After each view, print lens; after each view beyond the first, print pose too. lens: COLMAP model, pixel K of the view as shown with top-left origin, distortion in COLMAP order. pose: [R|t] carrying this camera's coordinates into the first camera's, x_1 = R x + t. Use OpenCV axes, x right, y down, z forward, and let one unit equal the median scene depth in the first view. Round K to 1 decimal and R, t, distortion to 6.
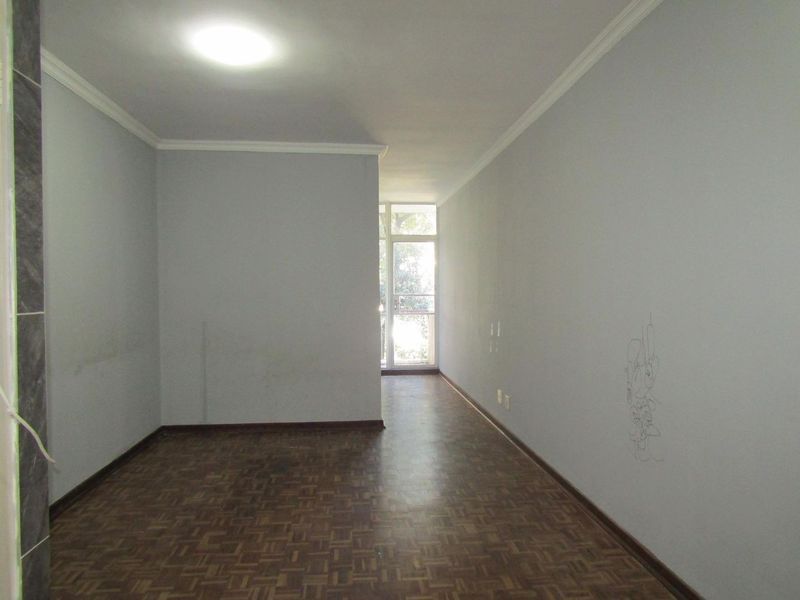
lens RADIAL K [[574.4, 0, 399.9], [0, 574.4, 298.4], [0, 0, 1]] dist [0.002347, 0.000530]
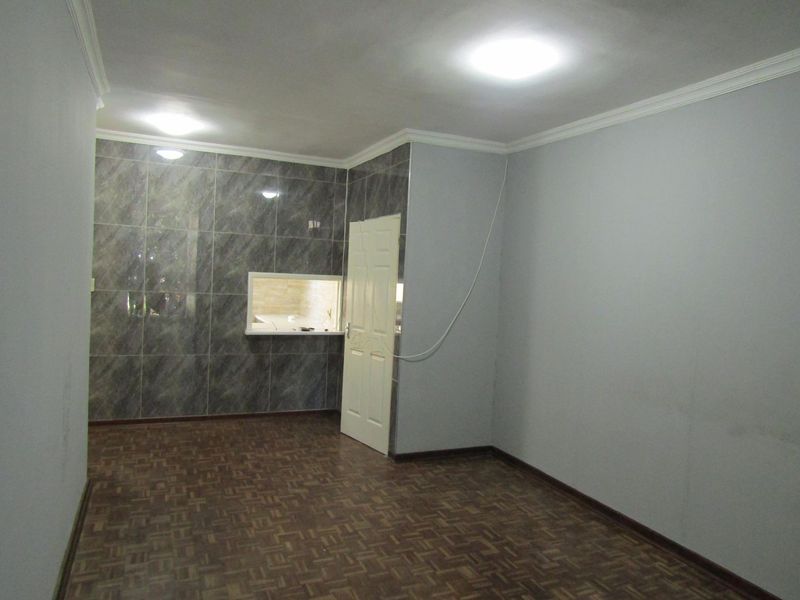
lens RADIAL K [[574.4, 0, 401.3], [0, 574.4, 299.9], [0, 0, 1]] dist [0.002347, 0.000530]
pose [[-0.947638, -0.025673, -0.318313, 0.185192], [-0.046328, 0.997271, 0.057488, -0.103380], [0.315968, 0.069224, -0.946241, 2.025120]]
